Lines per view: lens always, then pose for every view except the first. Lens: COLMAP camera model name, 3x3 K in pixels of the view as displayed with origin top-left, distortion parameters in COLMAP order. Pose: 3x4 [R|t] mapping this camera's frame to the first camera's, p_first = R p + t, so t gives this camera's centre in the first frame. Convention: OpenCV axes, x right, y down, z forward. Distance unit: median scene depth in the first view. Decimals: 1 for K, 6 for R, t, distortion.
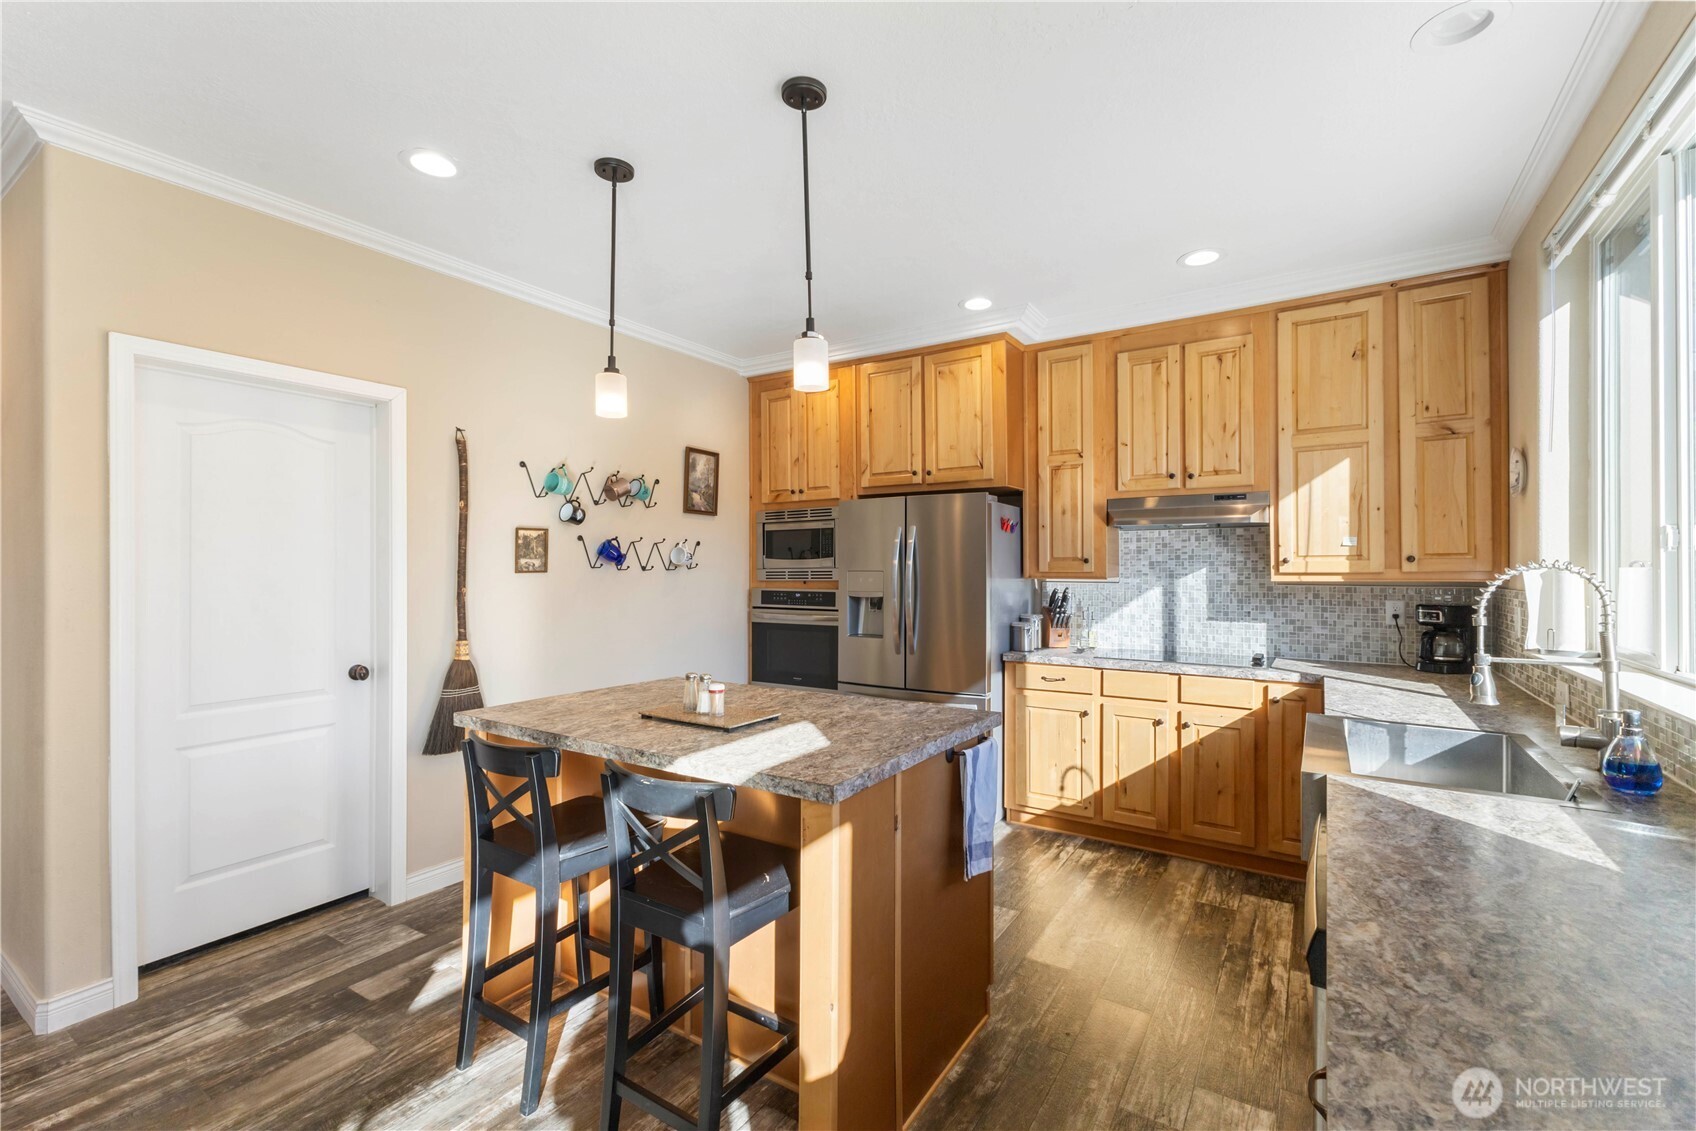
lens RADIAL K [[733.8, 0, 849.5], [0, 733.8, 568.0], [0, 0, 1]] dist [0.014397, -0.005180]
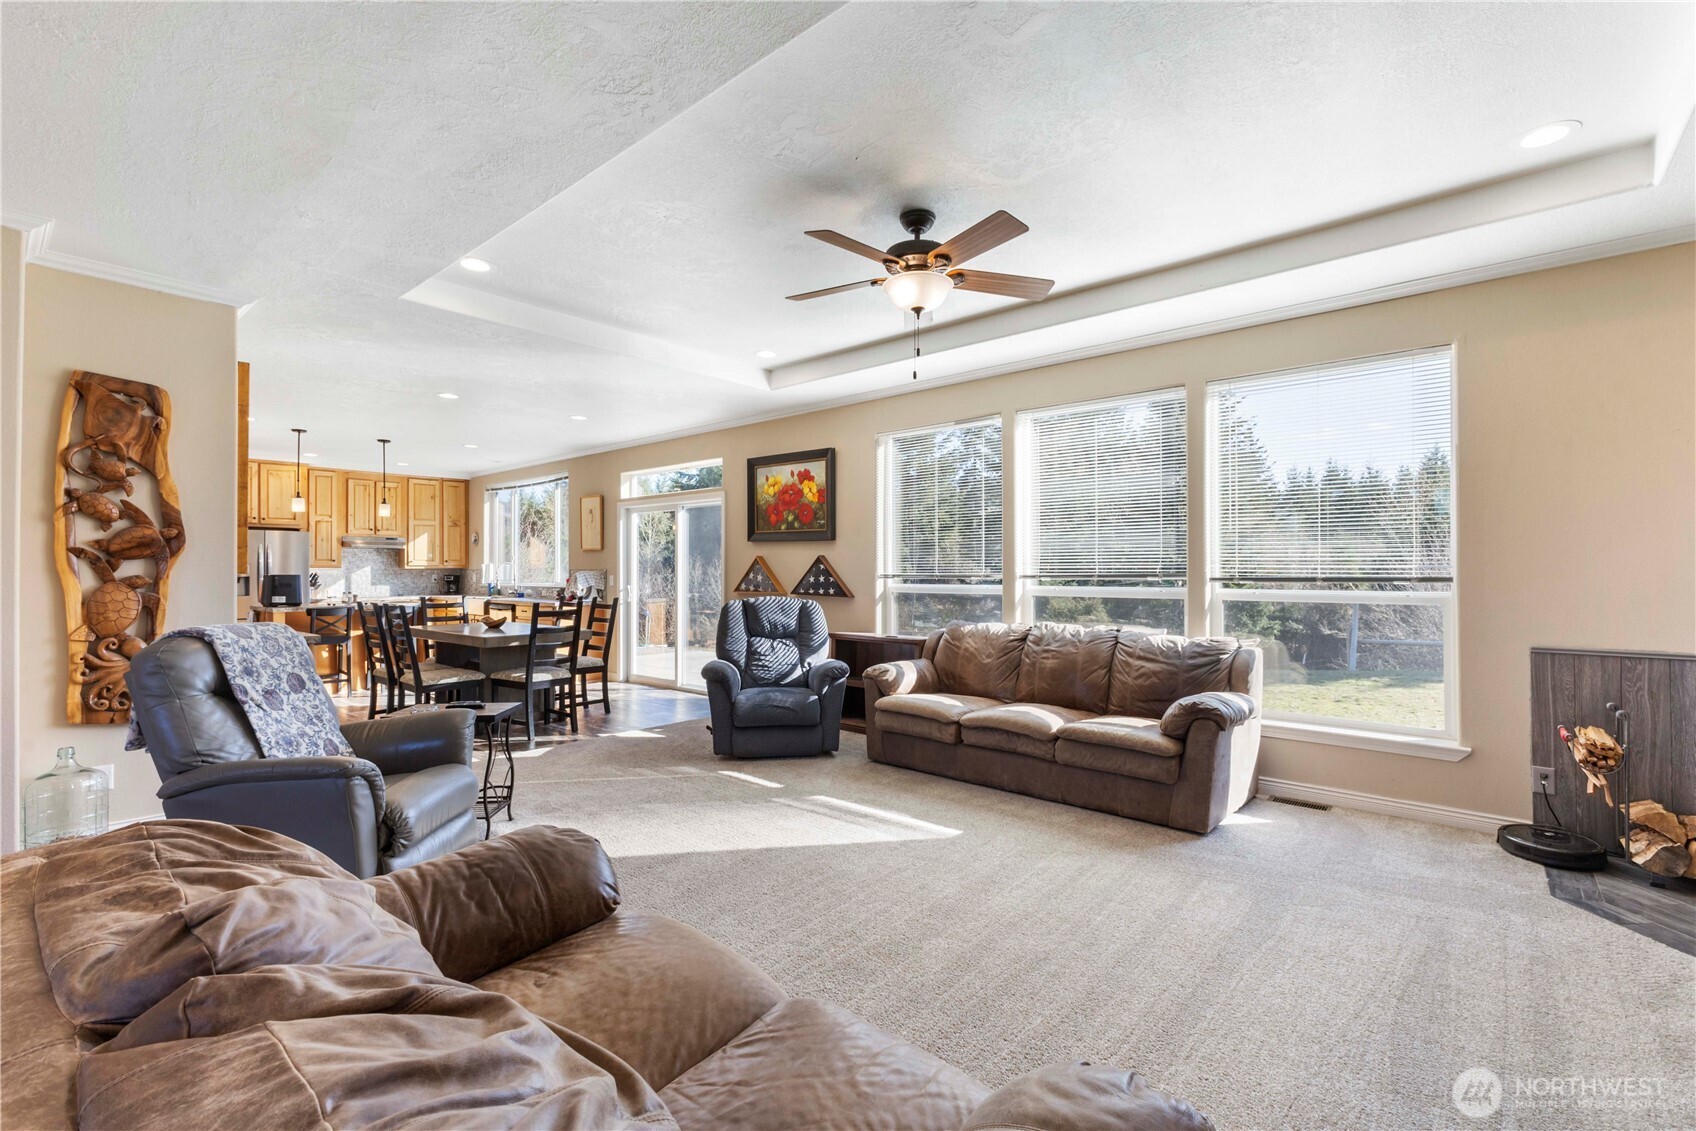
lens RADIAL K [[733.8, 0, 840.5], [0, 733.8, 558.9], [0, 0, 1]] dist [0.014397, -0.005180]
pose [[0.148897, 0.014819, 0.988742, -1.877787], [0.006172, 0.999854, -0.015916, 0.034082], [-0.988833, 0.008473, 0.148784, -1.042325]]
